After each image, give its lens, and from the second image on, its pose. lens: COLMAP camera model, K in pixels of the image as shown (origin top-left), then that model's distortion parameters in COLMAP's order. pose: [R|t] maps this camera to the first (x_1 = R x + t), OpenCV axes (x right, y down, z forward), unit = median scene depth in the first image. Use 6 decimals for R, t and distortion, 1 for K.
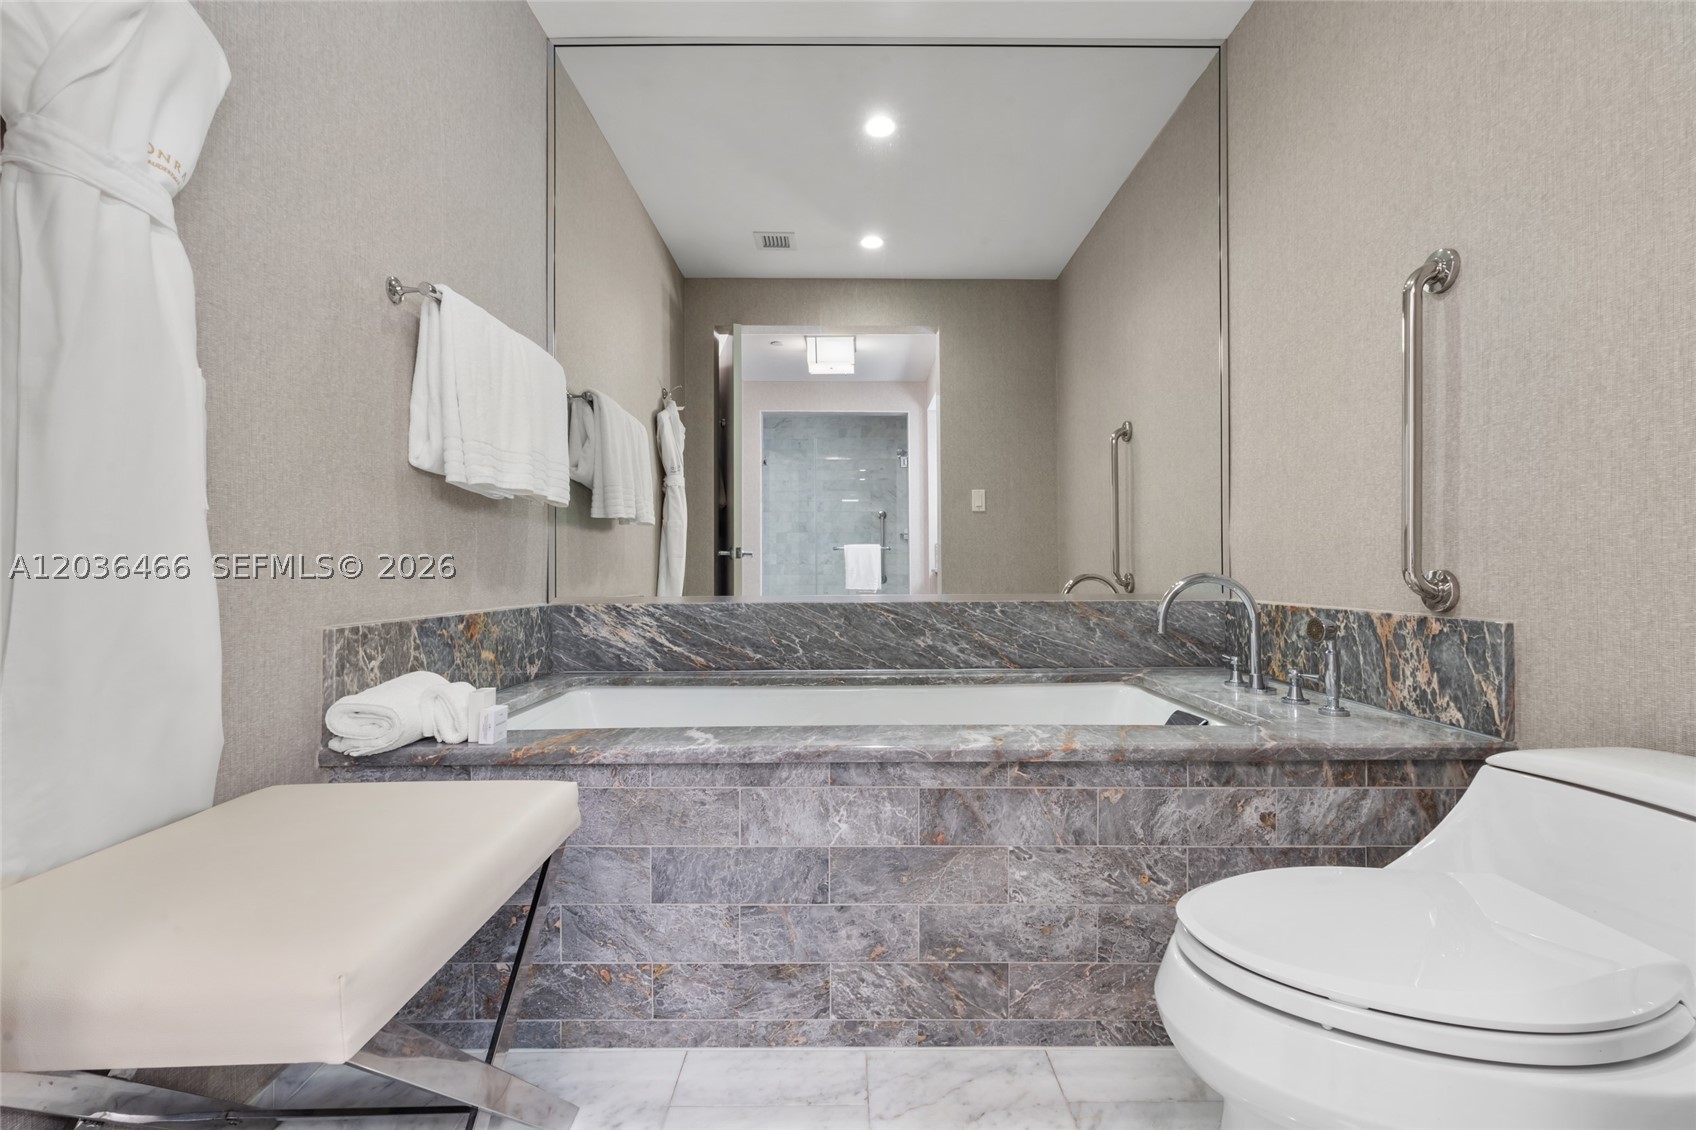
lens RADIAL K [[745.8, 0, 853.9], [0, 745.8, 567.4], [0, 0, 1]] dist [-0.001507, -0.000188]
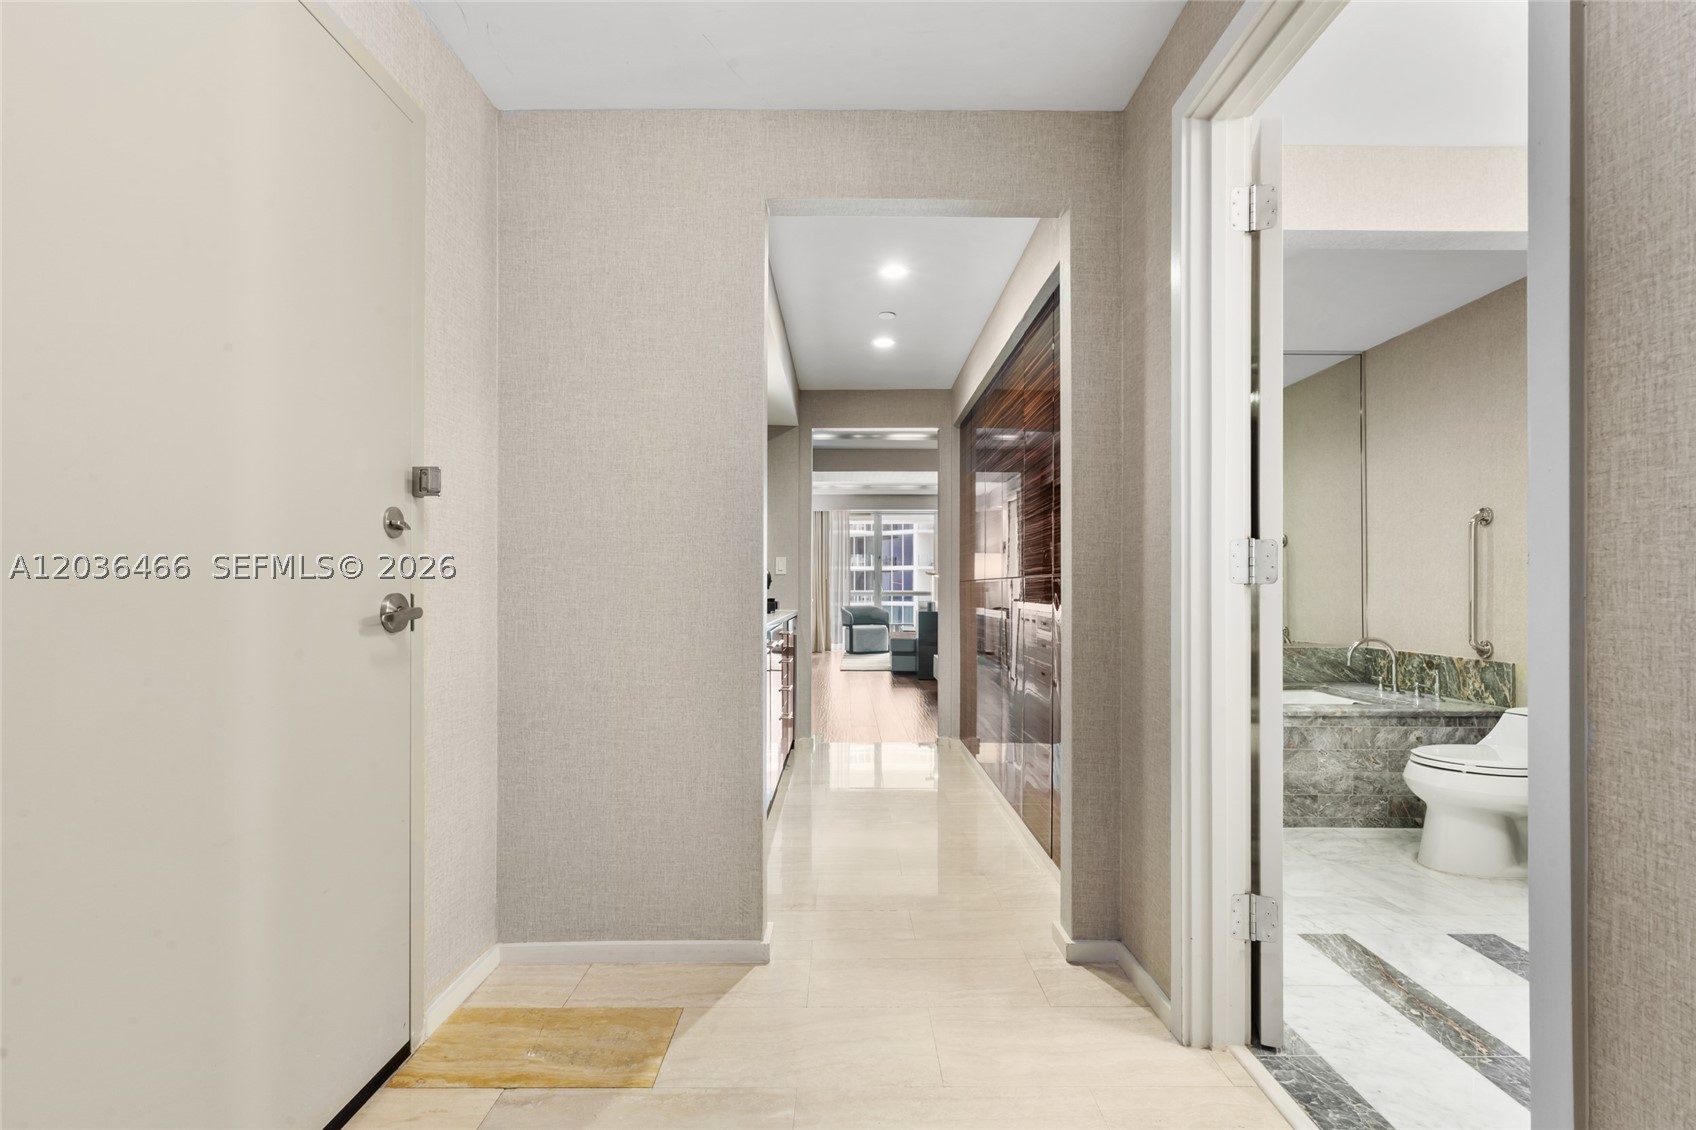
lens RADIAL K [[756.6, 0, 849.5], [0, 756.6, 584.7], [0, 0, 1]] dist [-0.001267, -0.000403]
pose [[0.999979, 0.004115, -0.005023, -1.393065], [-0.004140, 0.999979, -0.005056, -0.173201], [0.005002, 0.005076, 0.999975, -1.612886]]
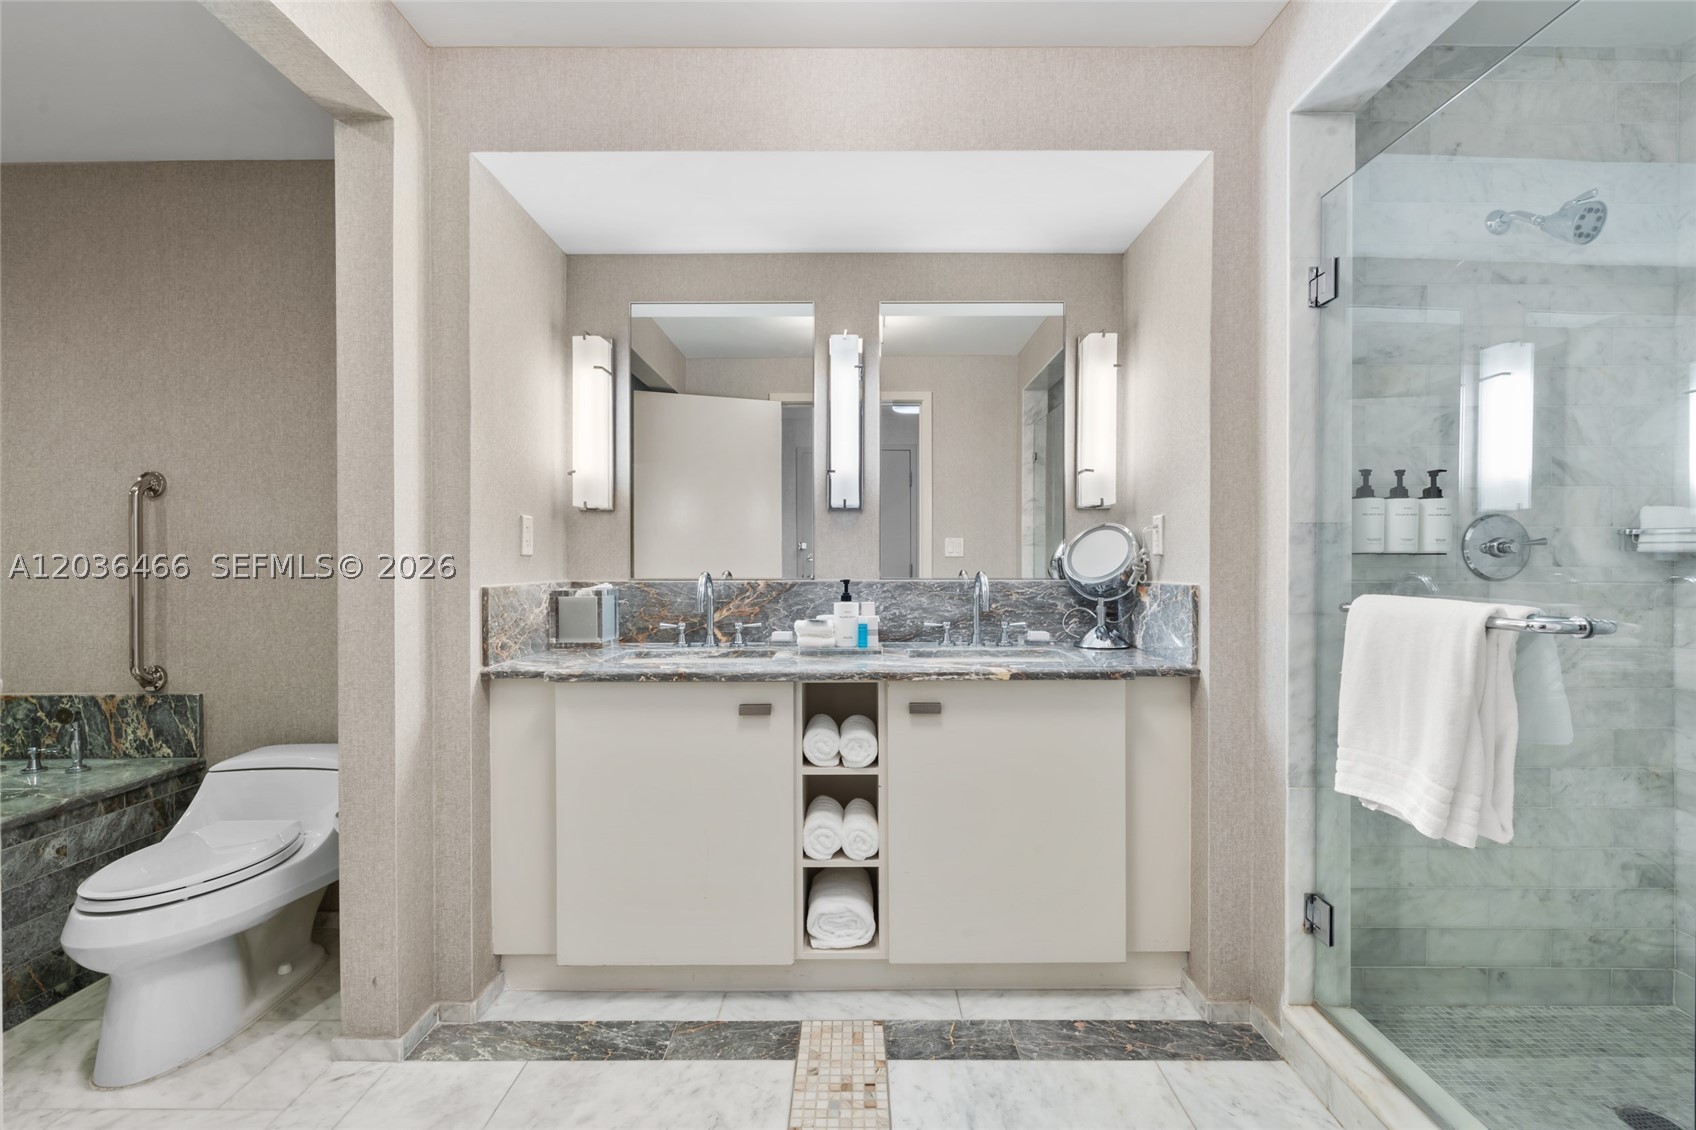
lens RADIAL K [[742.1, 0, 848.0], [0, 742.1, 565.0], [0, 0, 1]] dist [-0.000913, -0.000248]
pose [[0.010557, -0.001931, 0.999942, -0.932714], [0.004151, 0.999990, 0.001887, -0.240090], [-0.999936, 0.004131, 0.010565, -0.619254]]
